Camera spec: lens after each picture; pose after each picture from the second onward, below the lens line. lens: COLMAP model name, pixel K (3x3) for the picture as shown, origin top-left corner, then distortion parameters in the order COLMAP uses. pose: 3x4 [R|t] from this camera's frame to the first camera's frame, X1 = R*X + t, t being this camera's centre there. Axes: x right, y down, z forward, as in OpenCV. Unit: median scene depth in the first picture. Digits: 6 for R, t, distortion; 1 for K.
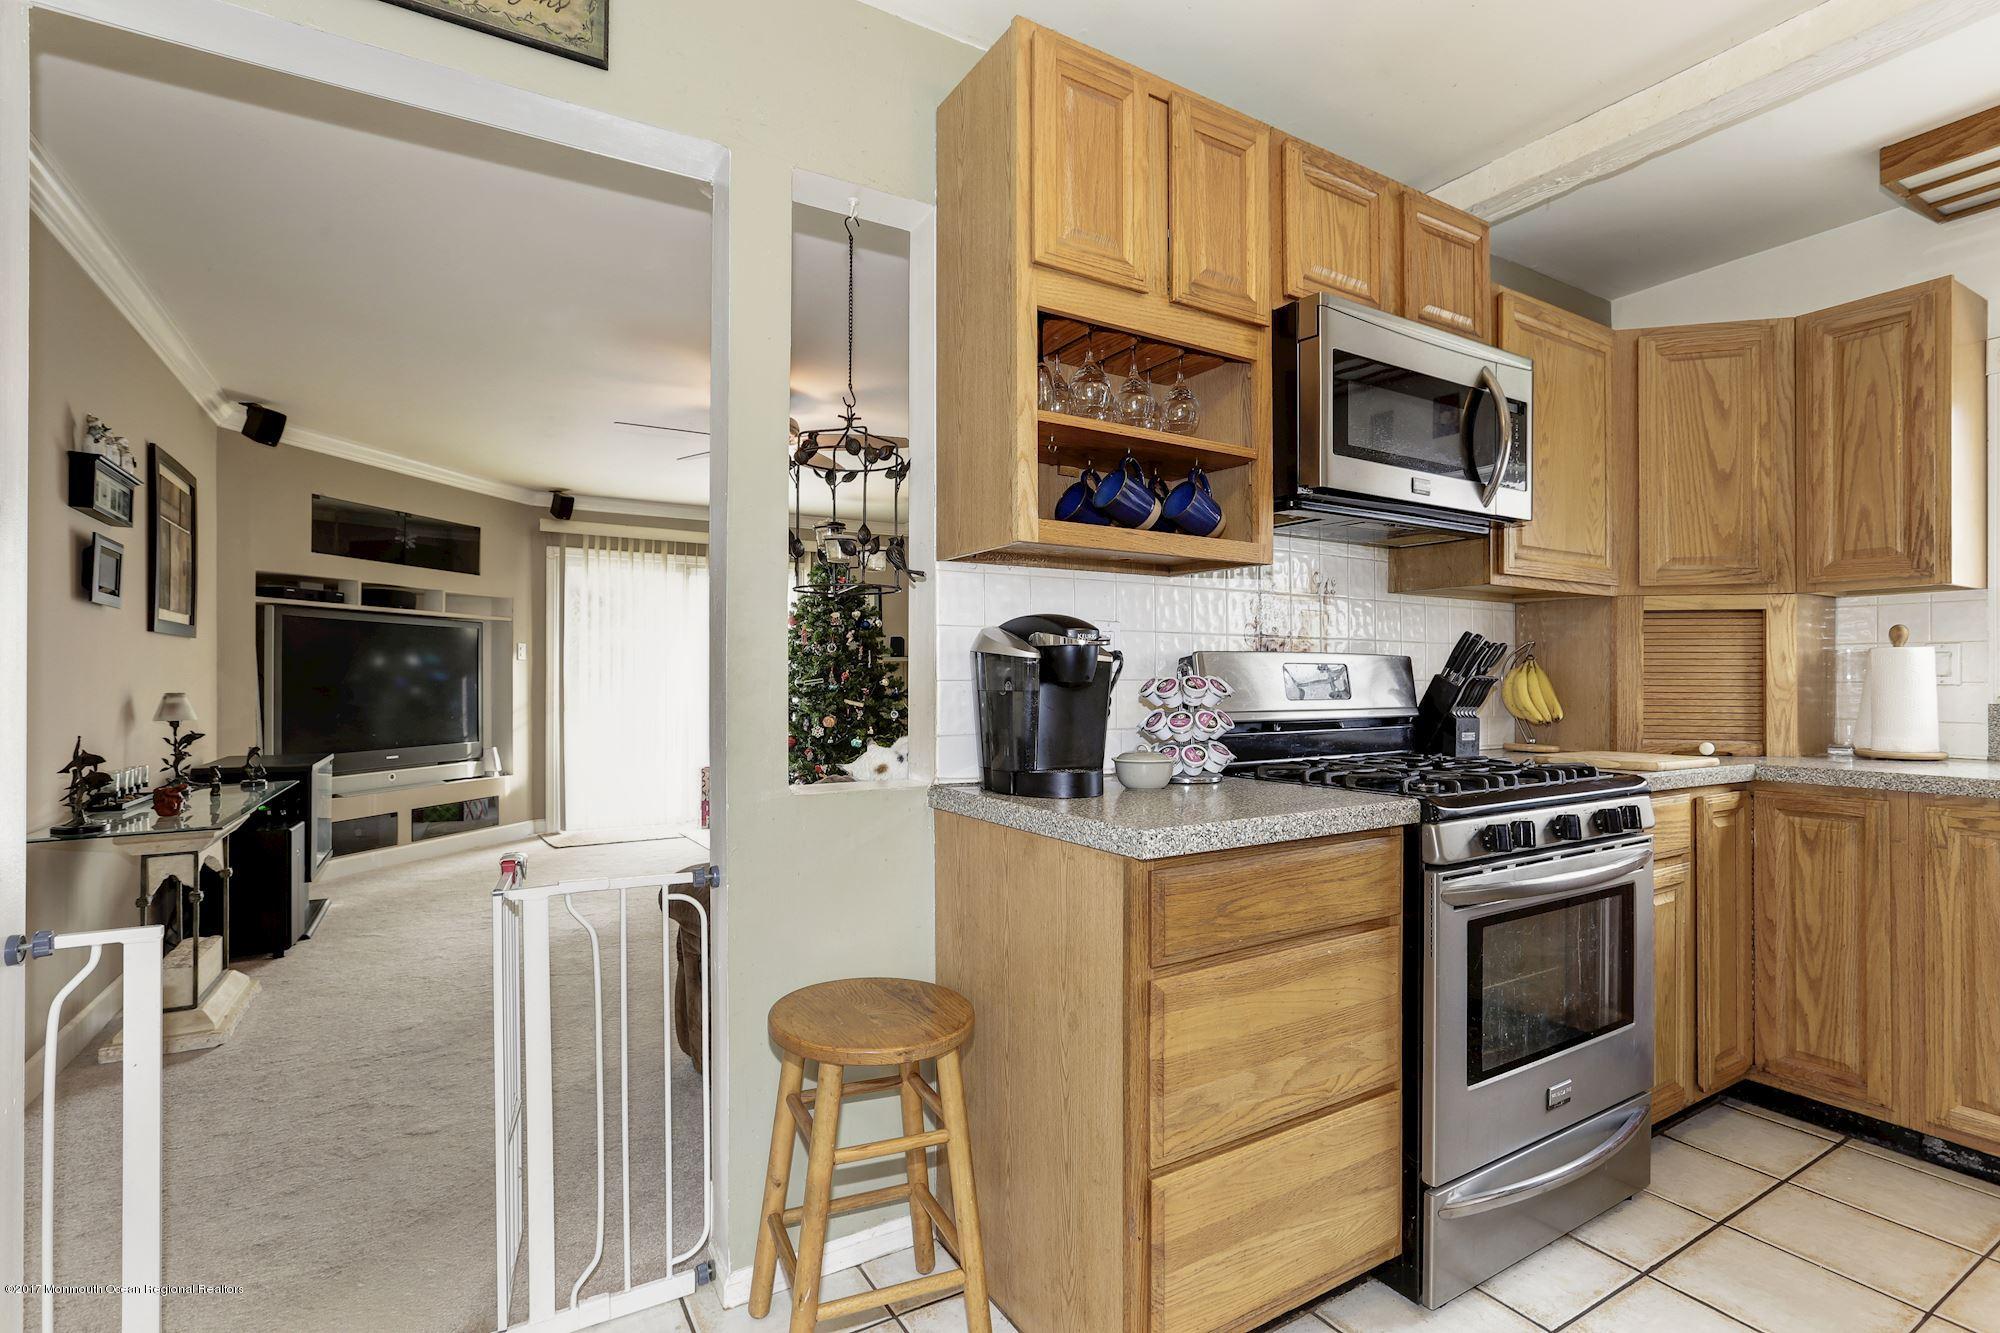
lens RADIAL K [[952.9, 0, 1000.0], [0, 952.9, 666.5], [0, 0, 1]] dist [-0.003571, 0.011761]
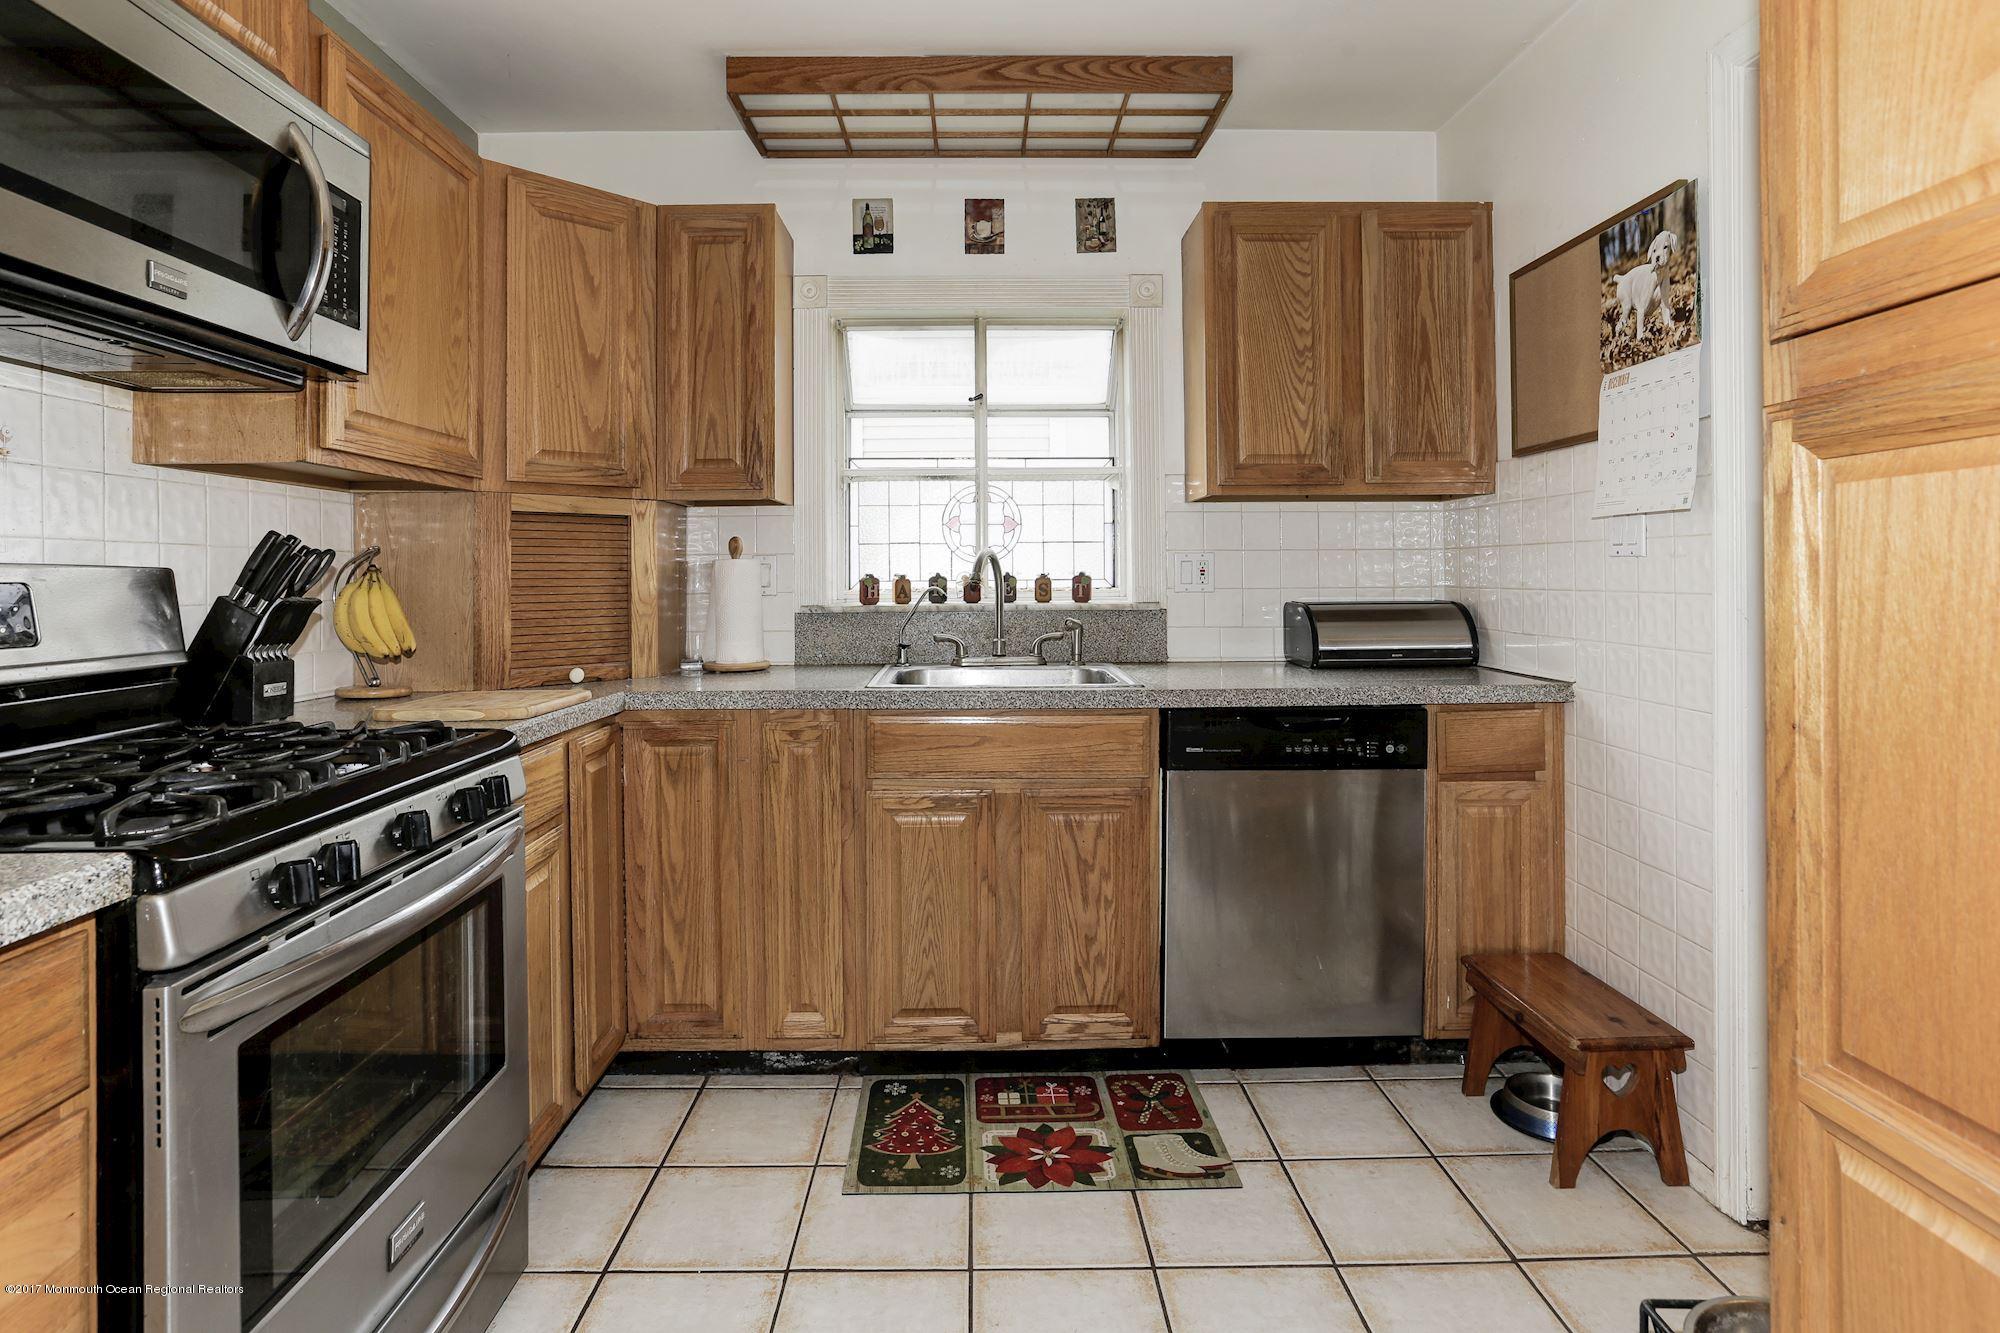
lens RADIAL K [[1037.2, 0, 1002.9], [0, 1037.2, 585.2], [0, 0, 1]] dist [-0.068938, 0.029835]
pose [[0.504766, -0.012595, 0.863164, 0.149872], [-0.005661, 0.999824, 0.017899, -0.015090], [-0.863238, -0.013921, 0.504606, 0.221403]]
